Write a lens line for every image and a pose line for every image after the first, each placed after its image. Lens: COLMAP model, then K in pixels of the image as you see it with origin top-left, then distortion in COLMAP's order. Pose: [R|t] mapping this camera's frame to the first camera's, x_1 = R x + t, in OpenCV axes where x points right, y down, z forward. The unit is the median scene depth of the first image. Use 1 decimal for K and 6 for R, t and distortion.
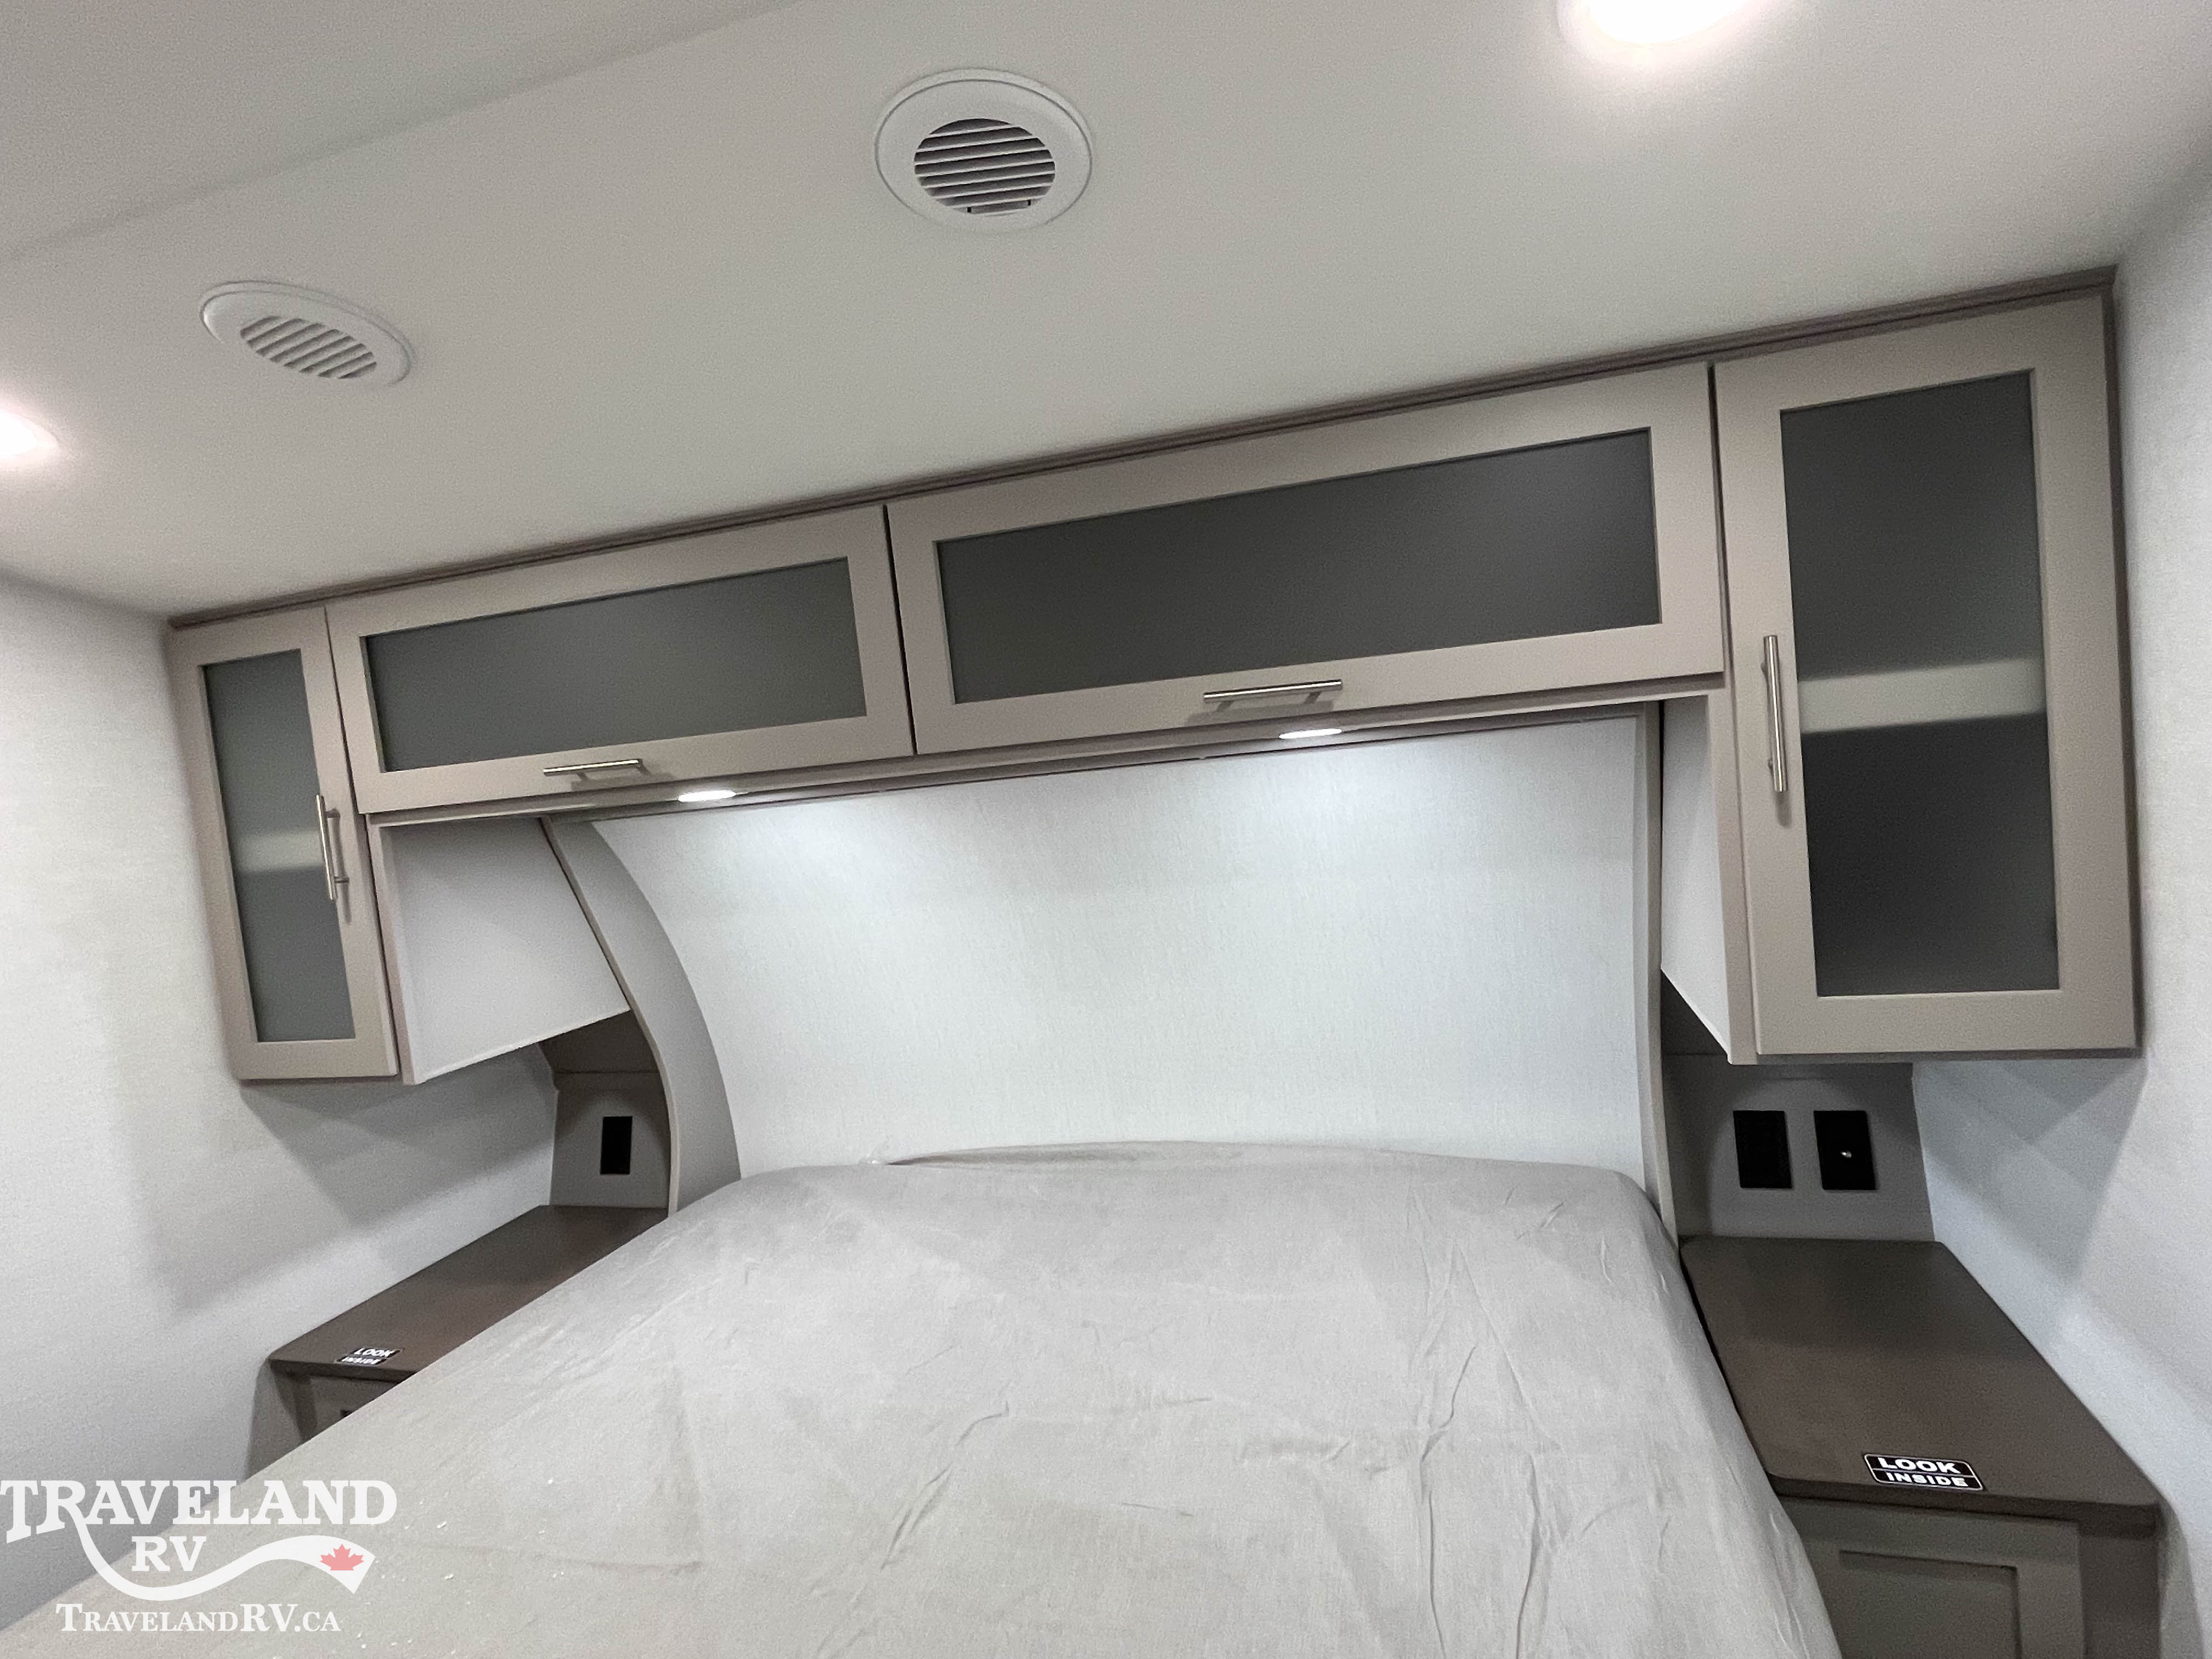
lens RADIAL K [[1166.2, 0, 1108.1], [0, 1166.2, 835.0], [0, 0, 1]] dist [-0.004387, 0.001045]
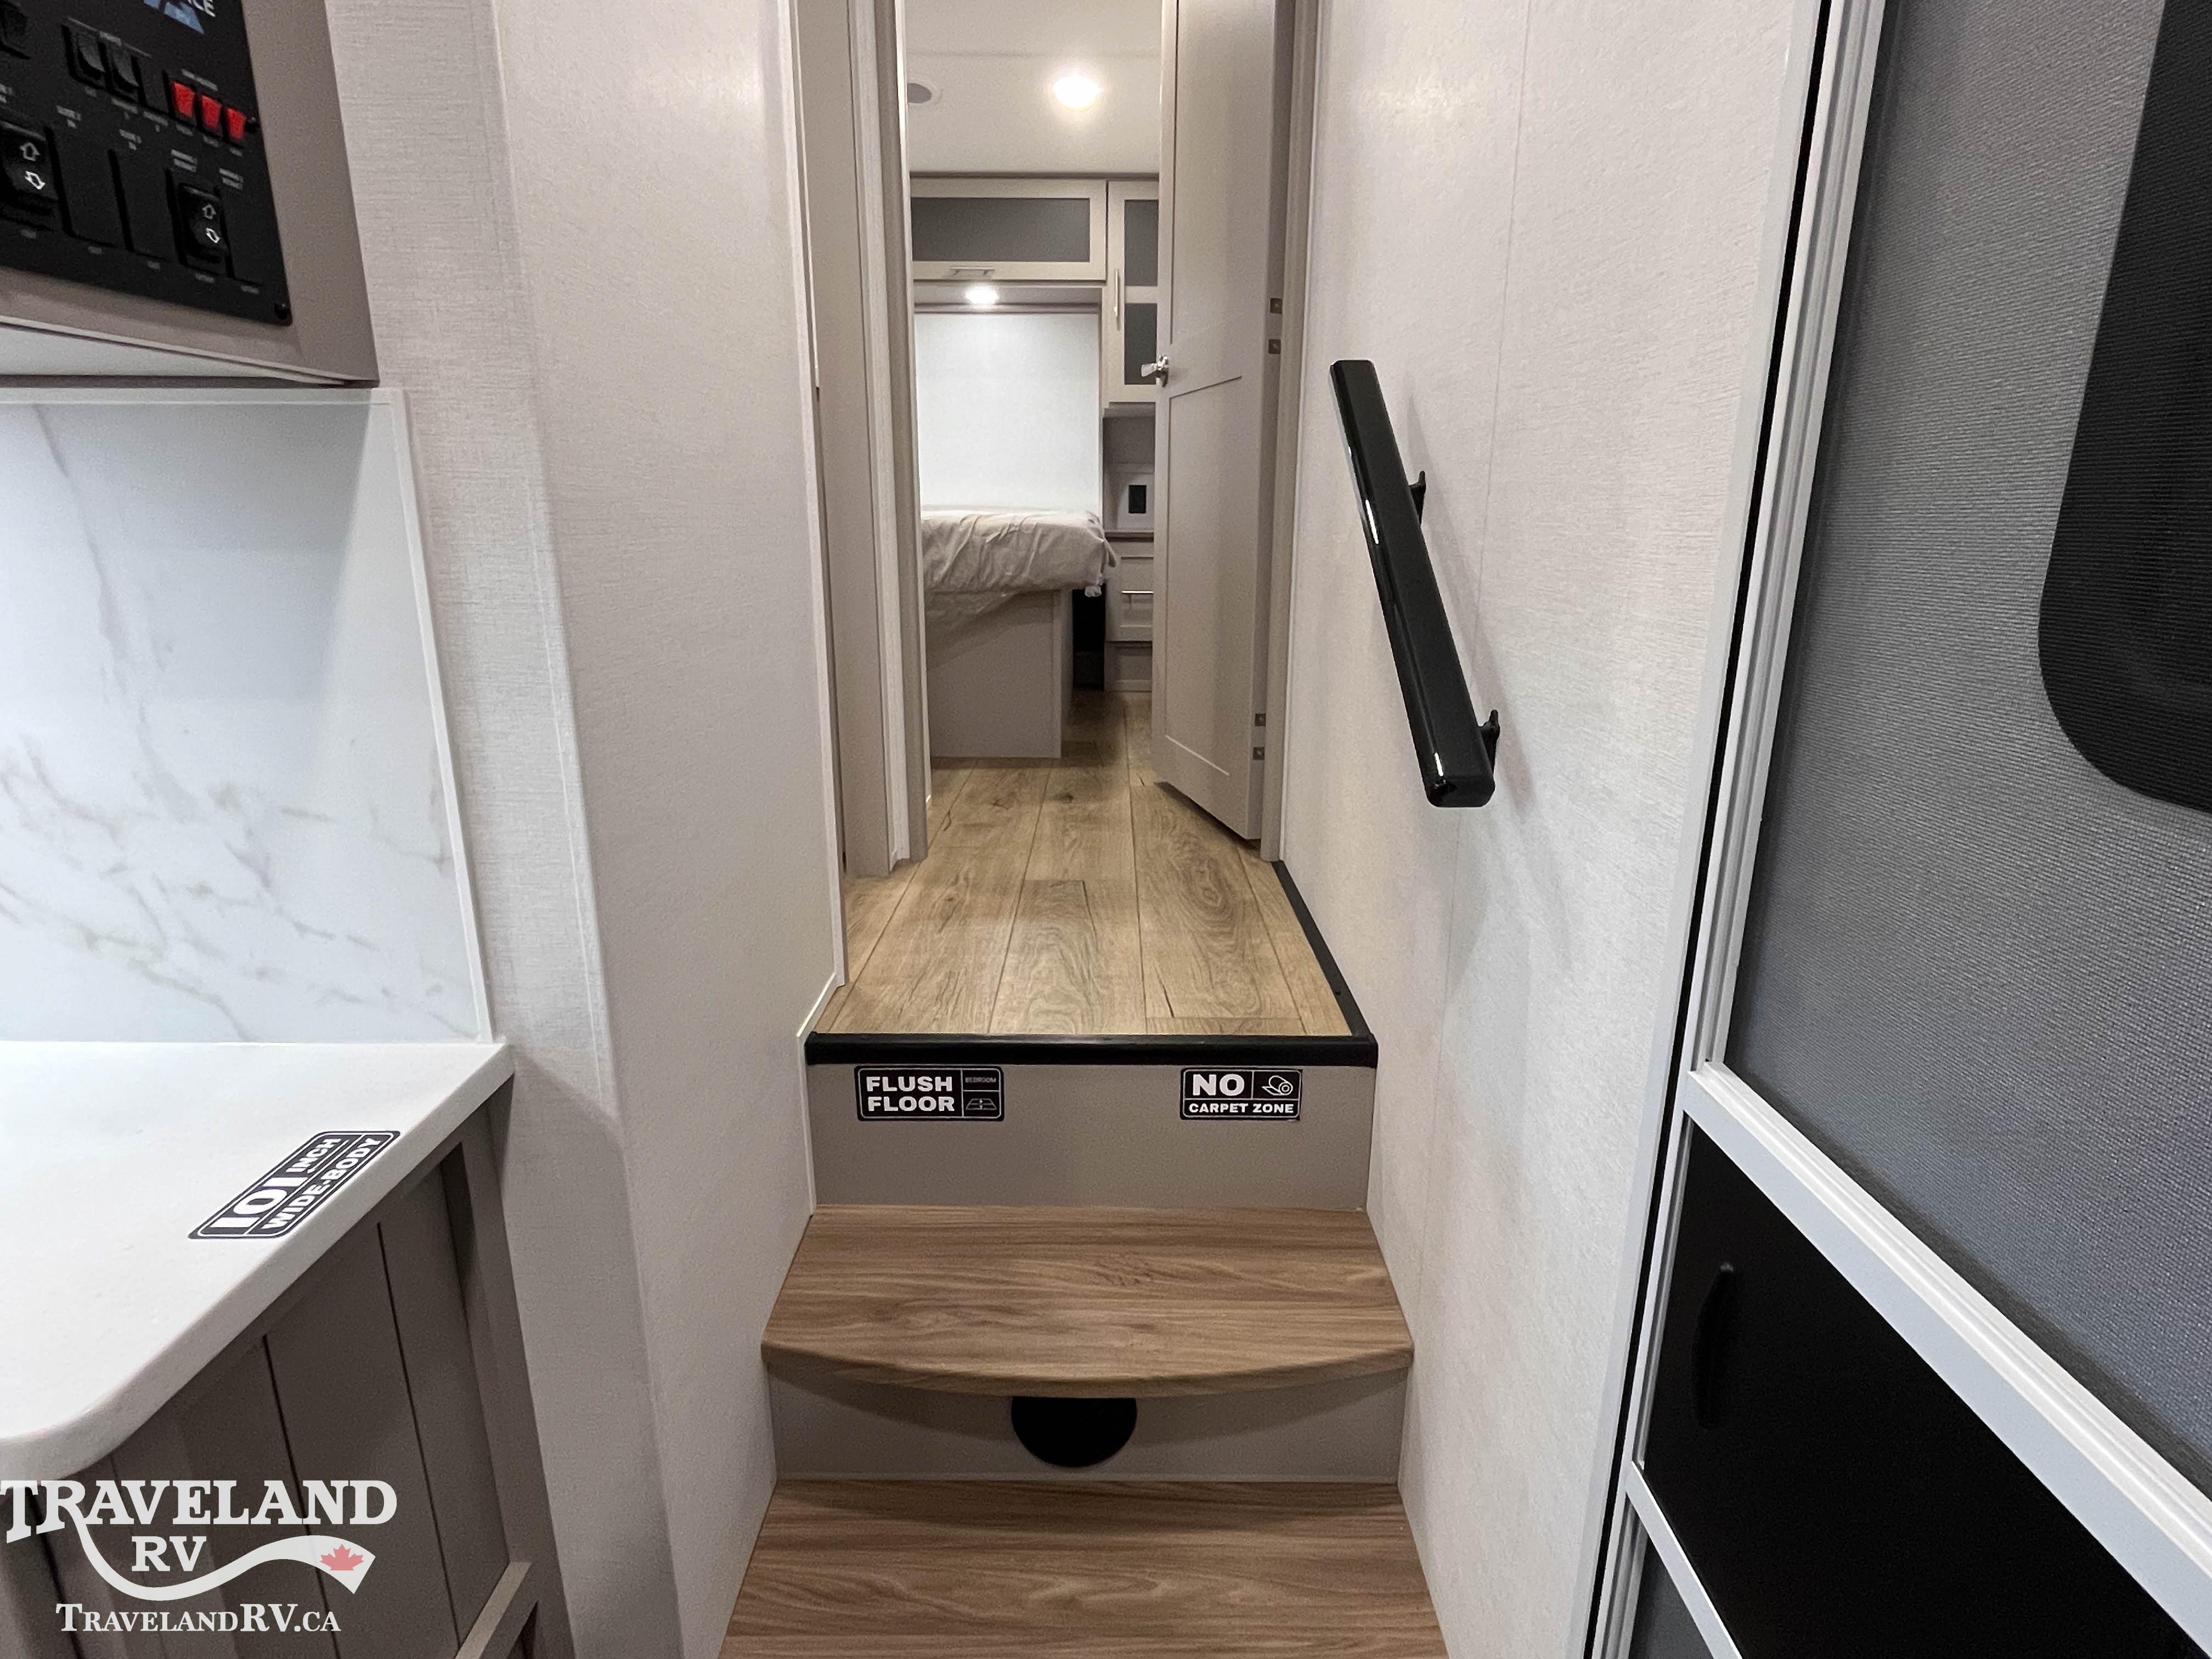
lens RADIAL K [[1166.2, 0, 1103.2], [0, 1166.2, 821.6], [0, 0, 1]] dist [-0.004387, 0.001045]
pose [[0.952157, 0.016769, 0.305148, -0.389002], [-0.070451, 0.983644, 0.165775, 0.682988], [-0.297378, -0.179342, 0.937765, -1.978558]]
